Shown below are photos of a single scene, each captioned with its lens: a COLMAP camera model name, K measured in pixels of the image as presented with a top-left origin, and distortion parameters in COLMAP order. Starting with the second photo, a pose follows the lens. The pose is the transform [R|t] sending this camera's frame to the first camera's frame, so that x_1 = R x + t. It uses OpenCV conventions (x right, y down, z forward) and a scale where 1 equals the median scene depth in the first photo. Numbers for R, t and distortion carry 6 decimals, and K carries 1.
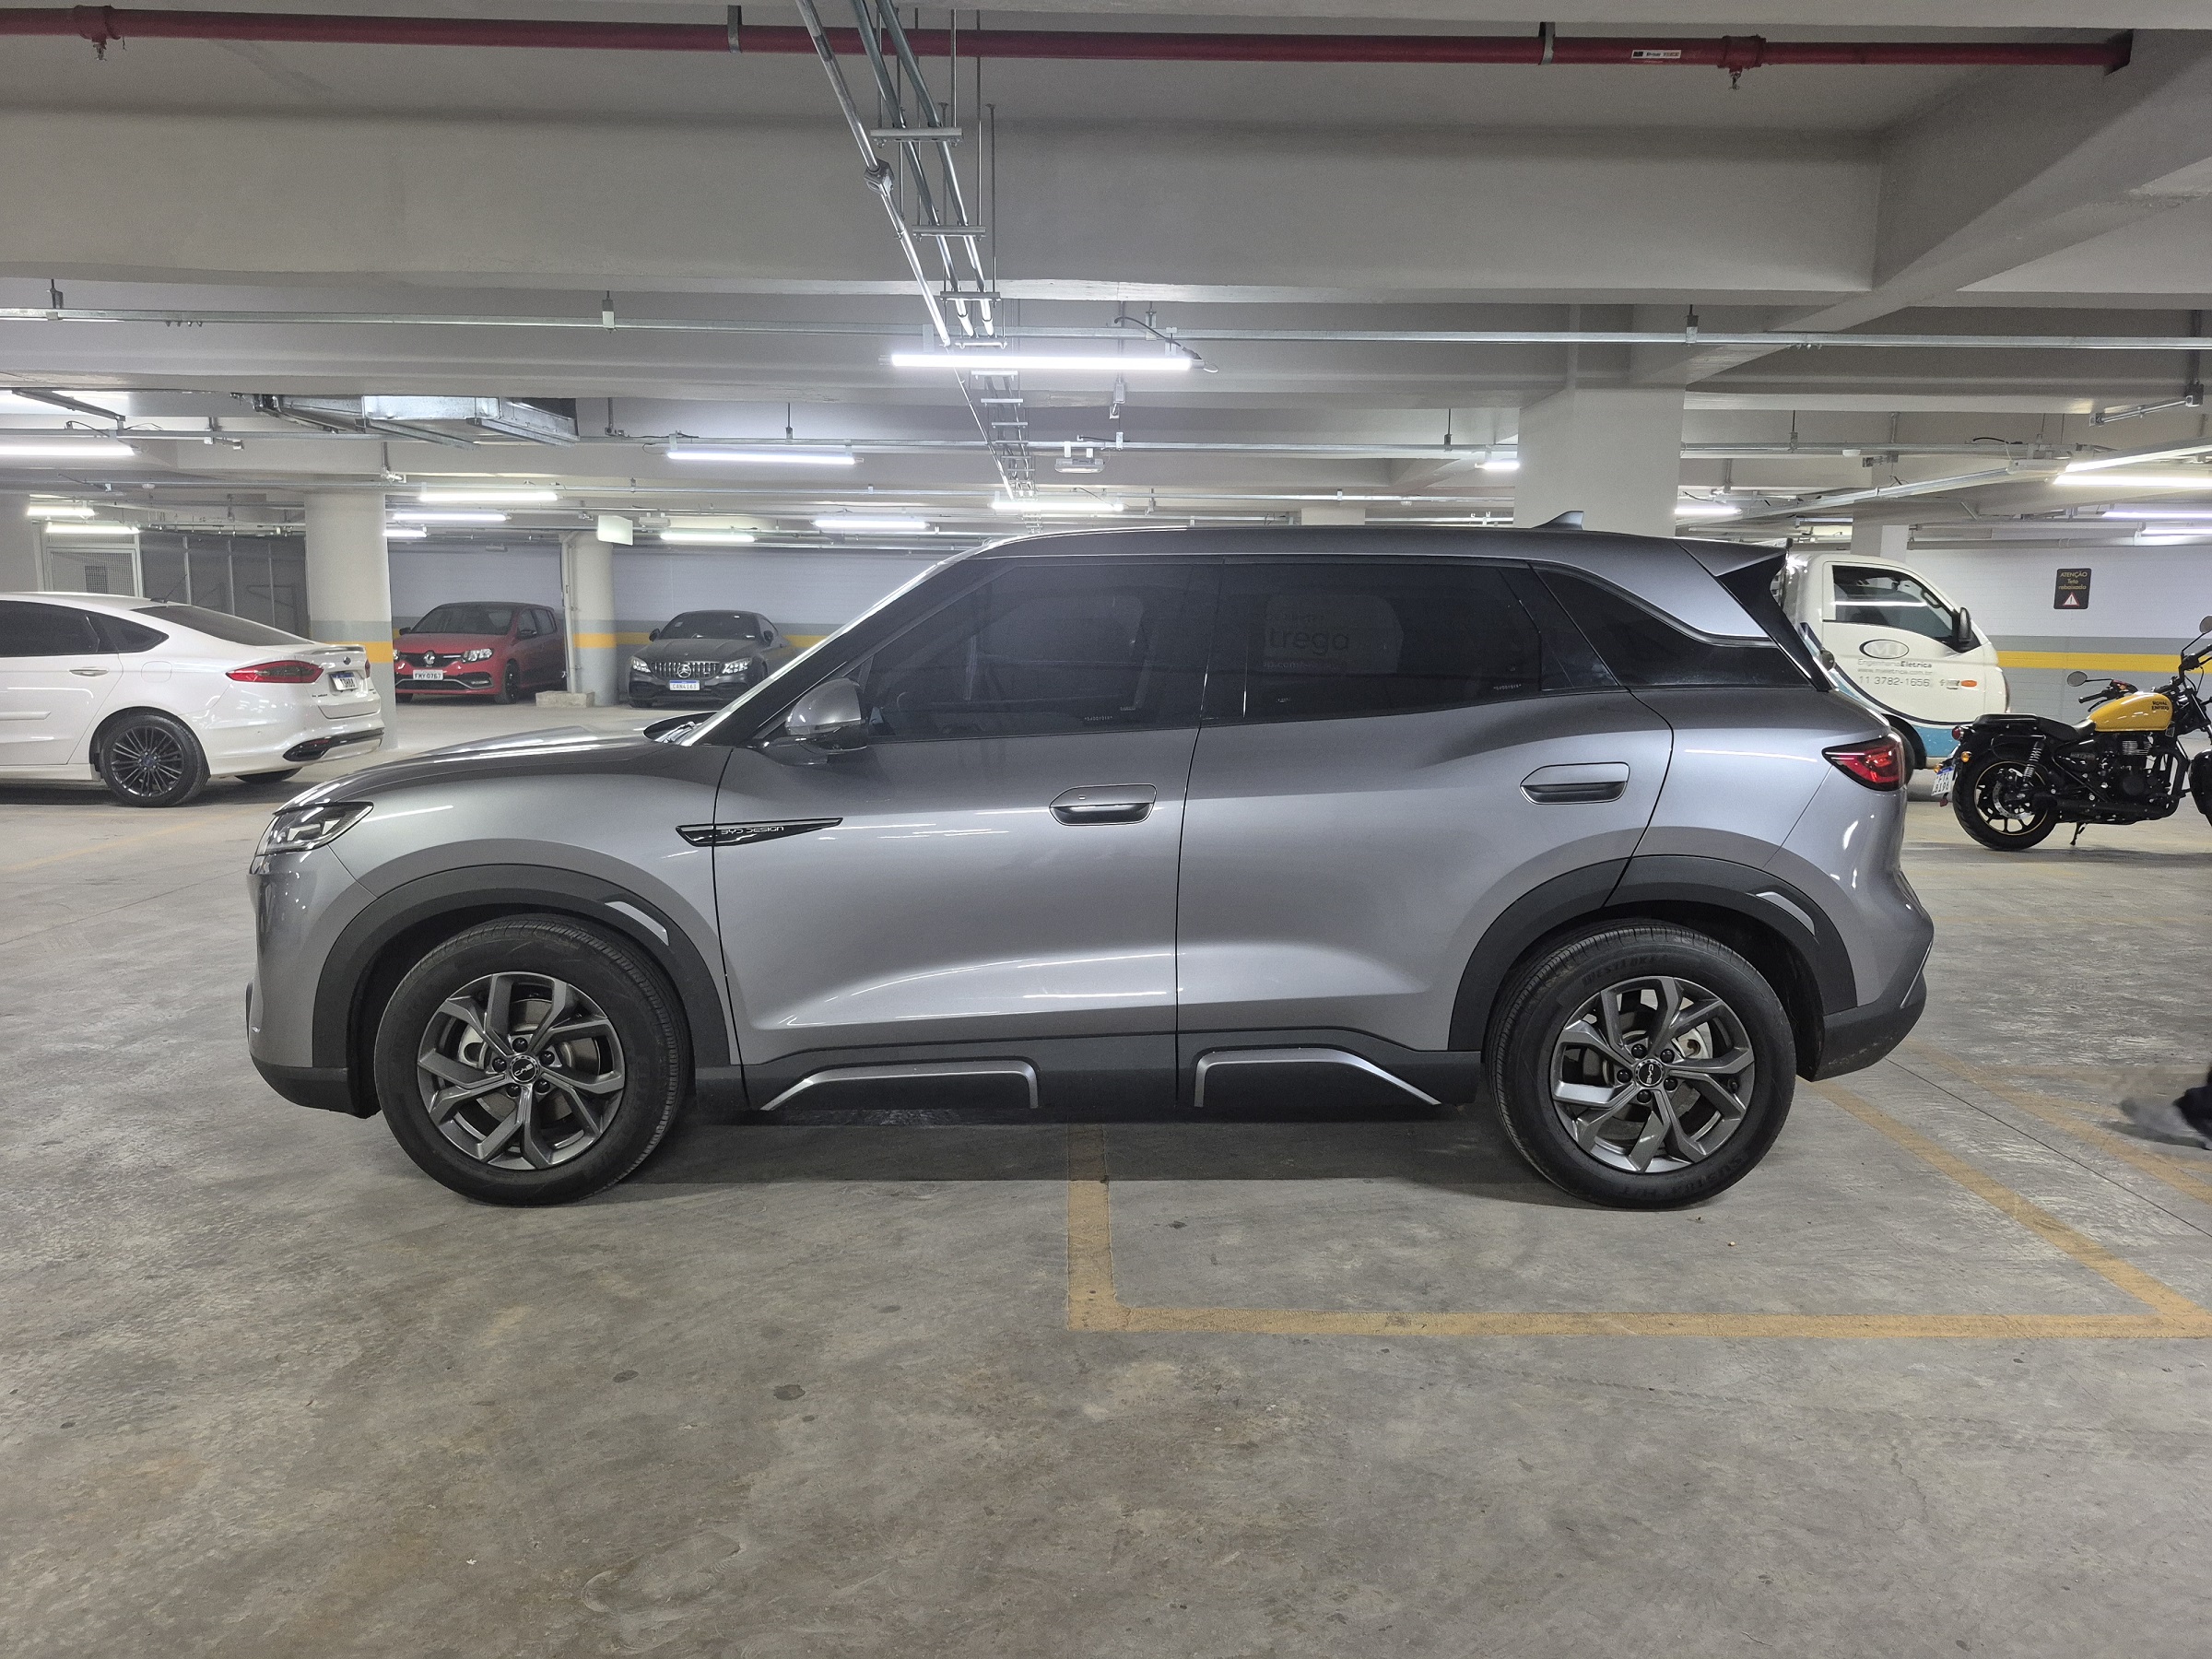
lens RADIAL K [[1528.3, 0, 1099.8], [0, 1528.3, 846.9], [0, 0, 1]] dist [0.090976, -0.111929]
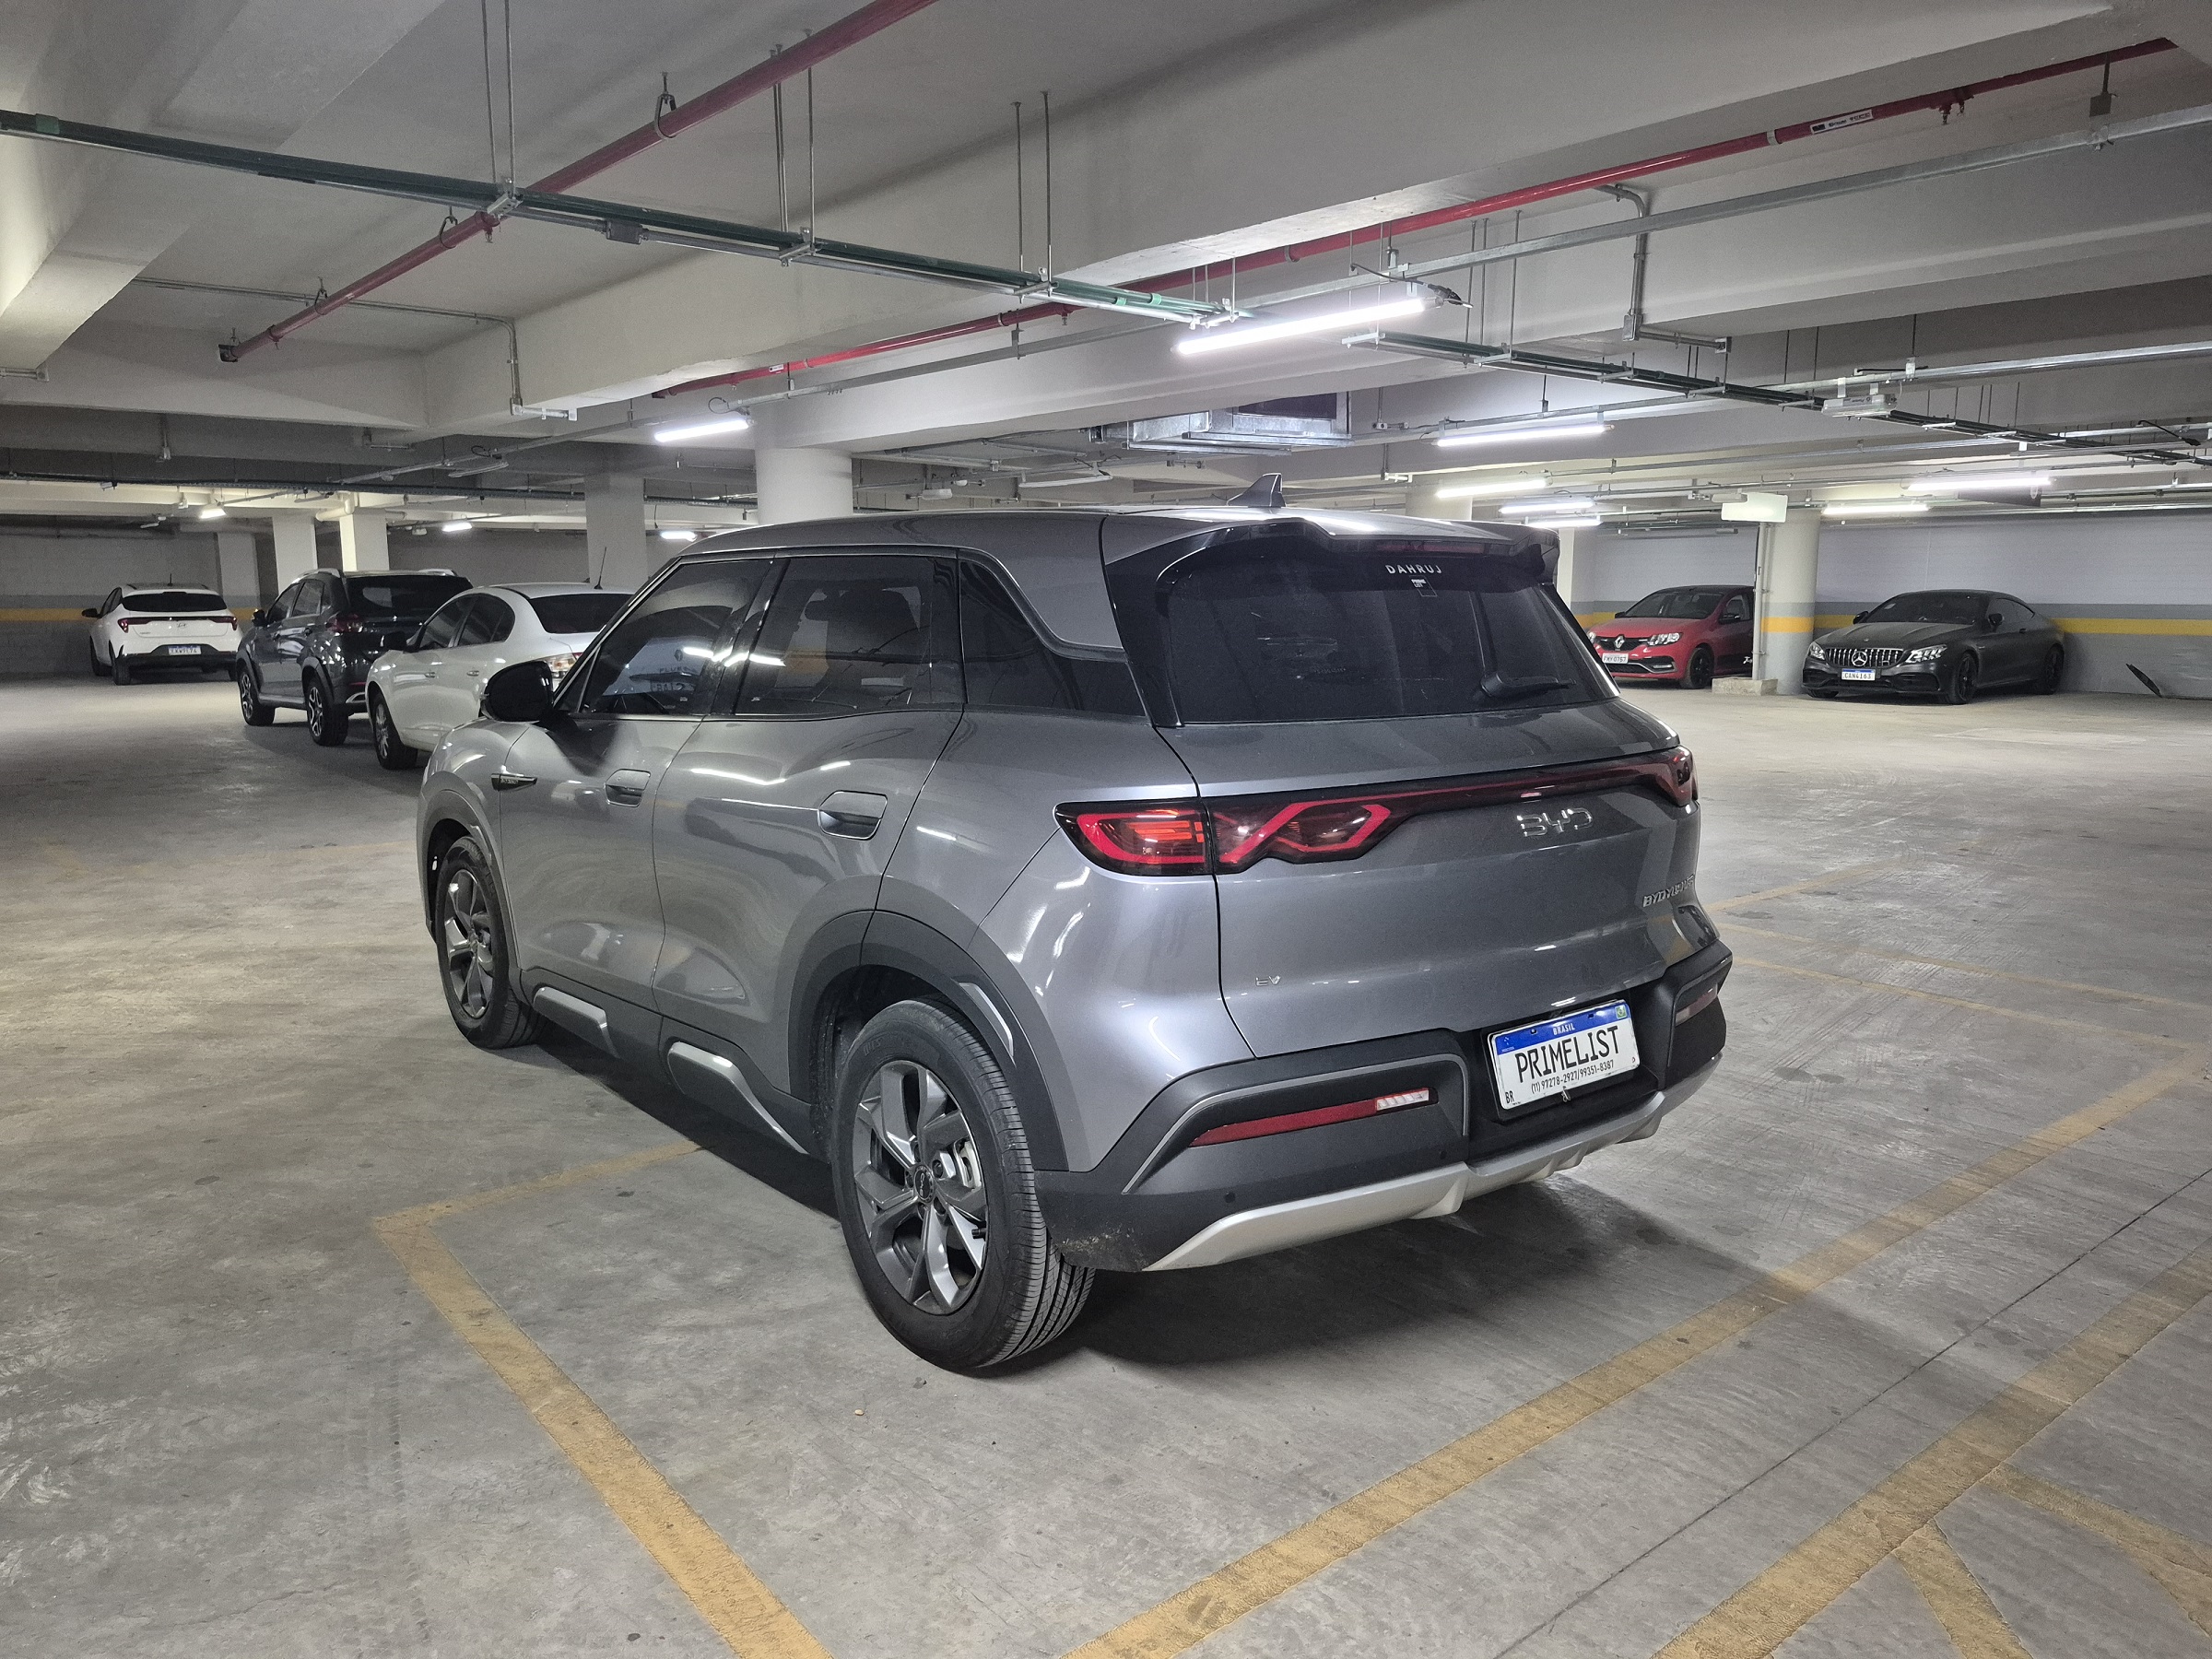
lens RADIAL K [[1555.2, 0, 1119.6], [0, 1555.2, 803.7], [0, 0, 1]] dist [0.043013, -0.041728]
pose [[0.623013, 0.099041, -0.775916, 1.179469], [-0.112126, 0.993015, 0.036722, -0.104831], [0.774134, 0.064122, 0.629766, 0.637866]]
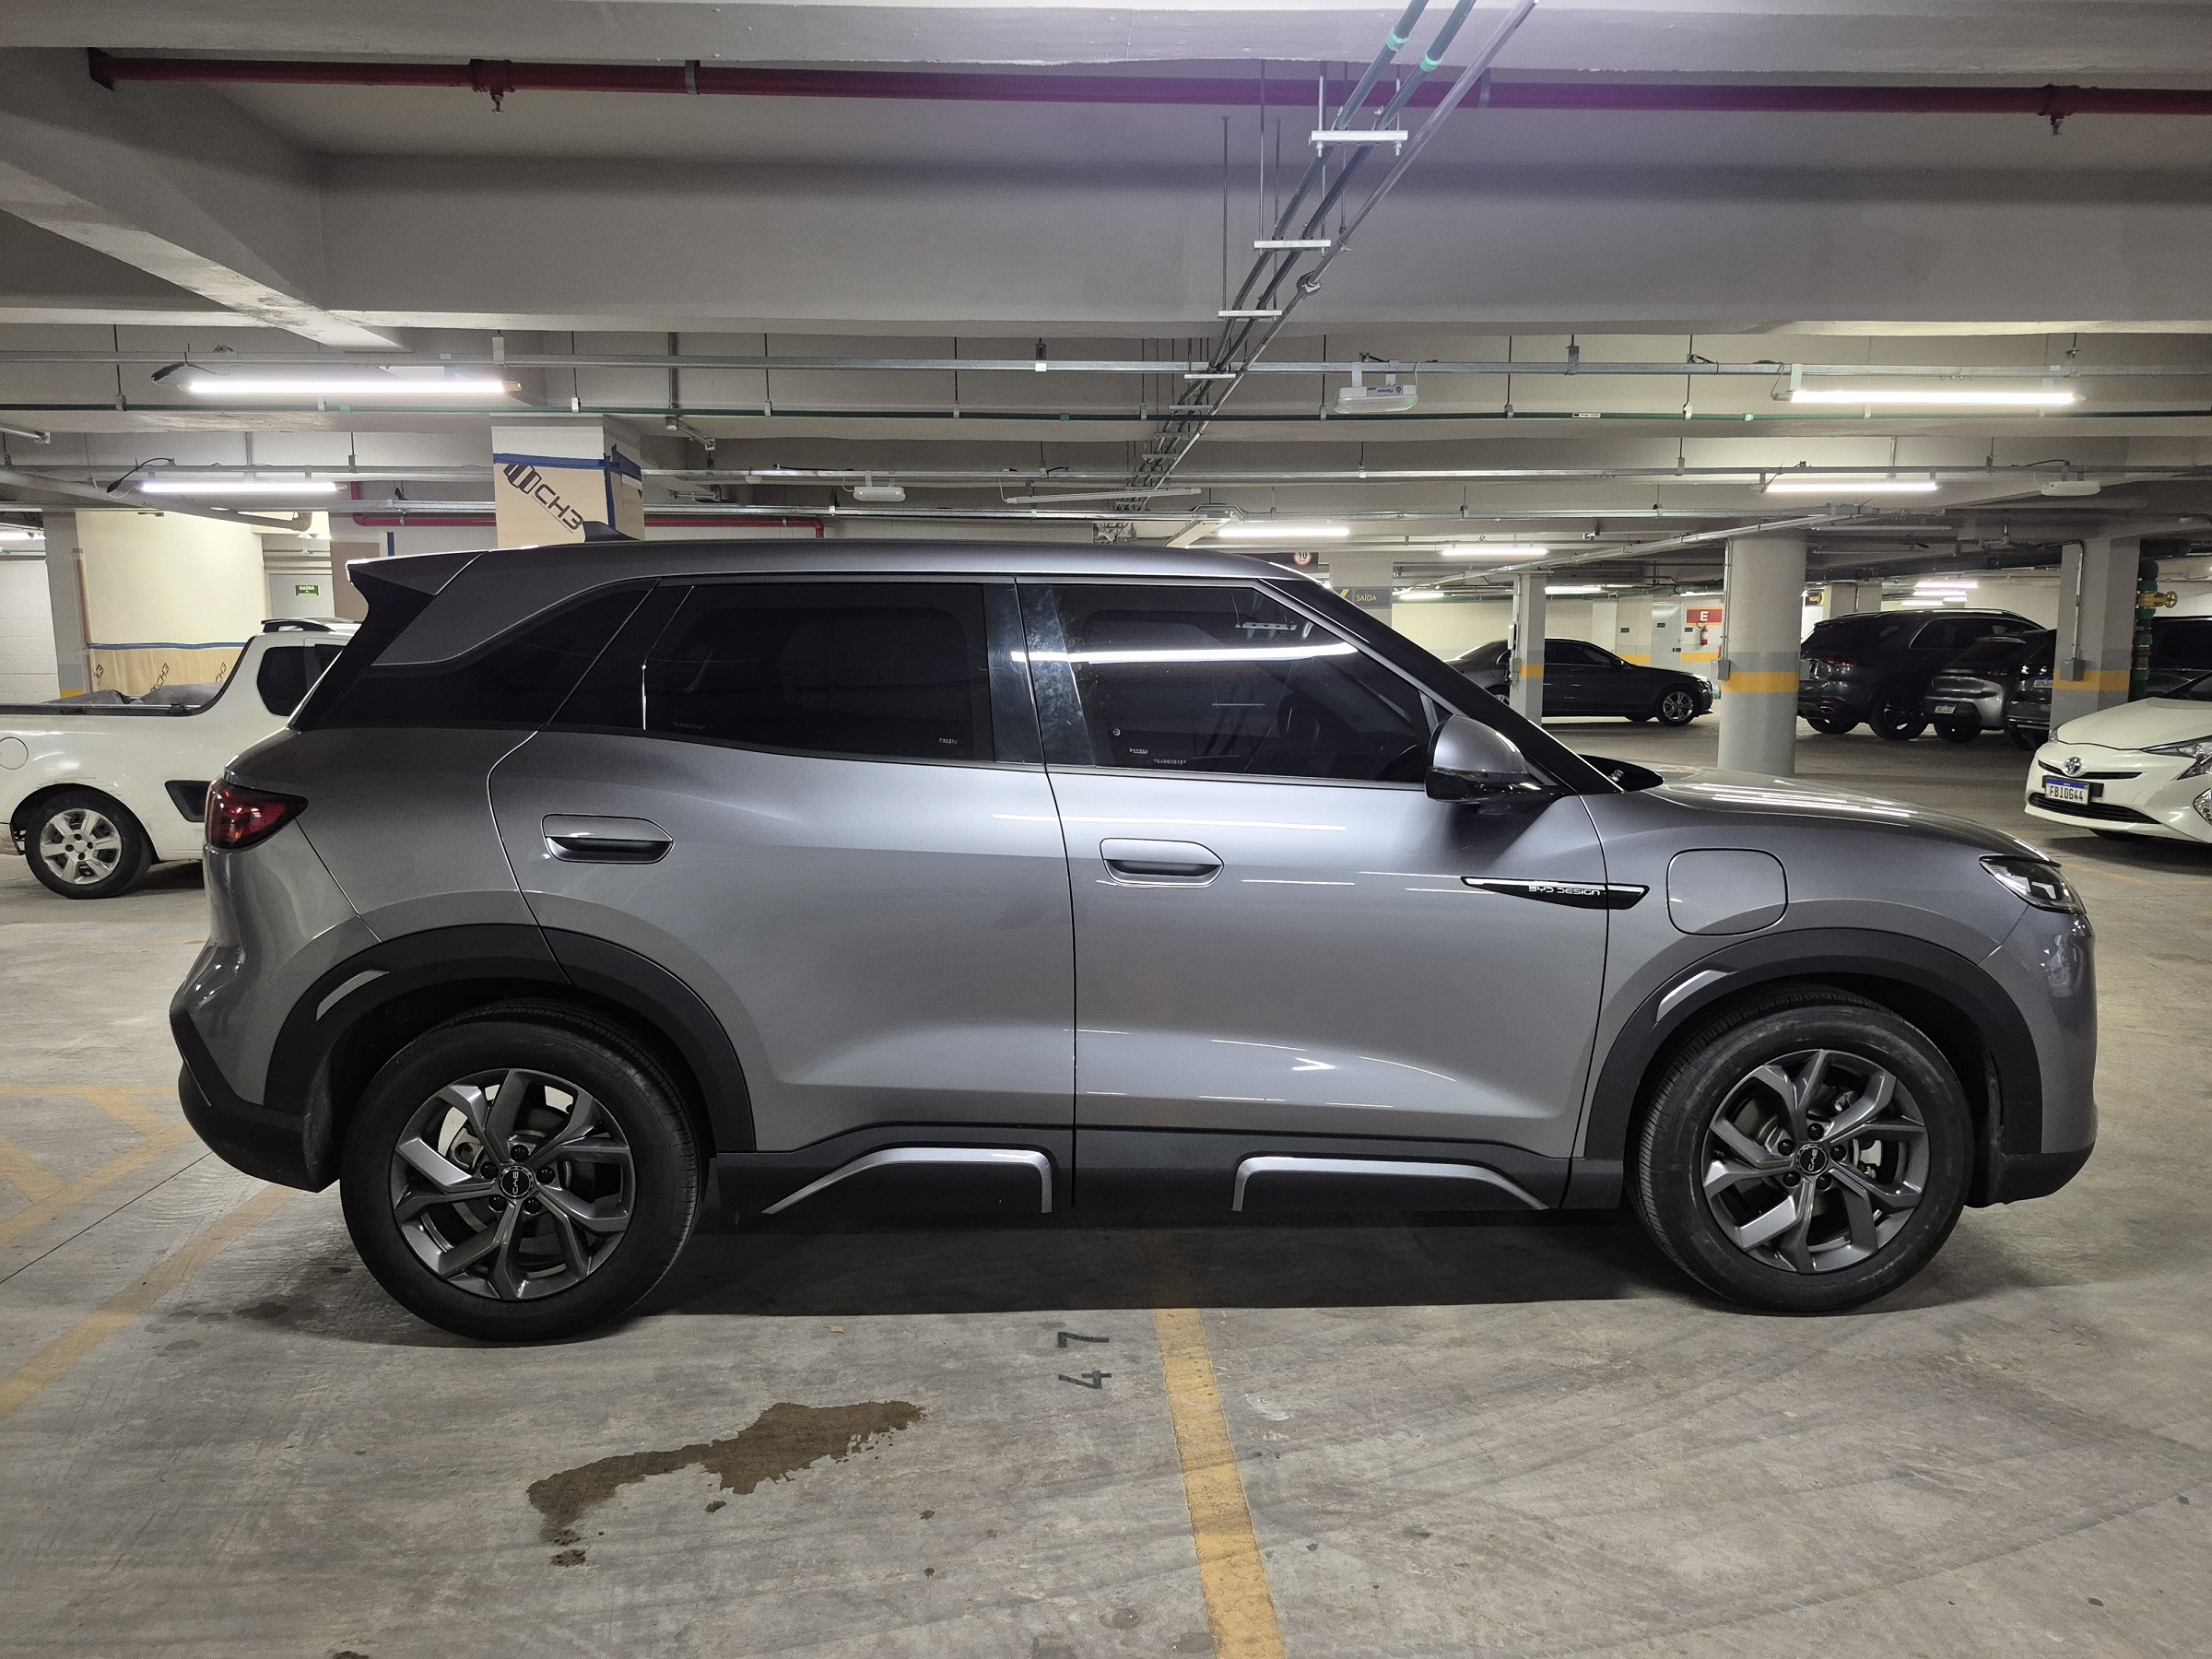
lens RADIAL K [[1528.3, 0, 1099.8], [0, 1528.3, 846.9], [0, 0, 1]] dist [0.090976, -0.111929]
pose [[-0.999838, -0.002217, -0.017854, 0.047453], [-0.007061, 0.961117, 0.276053, -0.385665], [0.016548, 0.276134, -0.960977, 2.572044]]
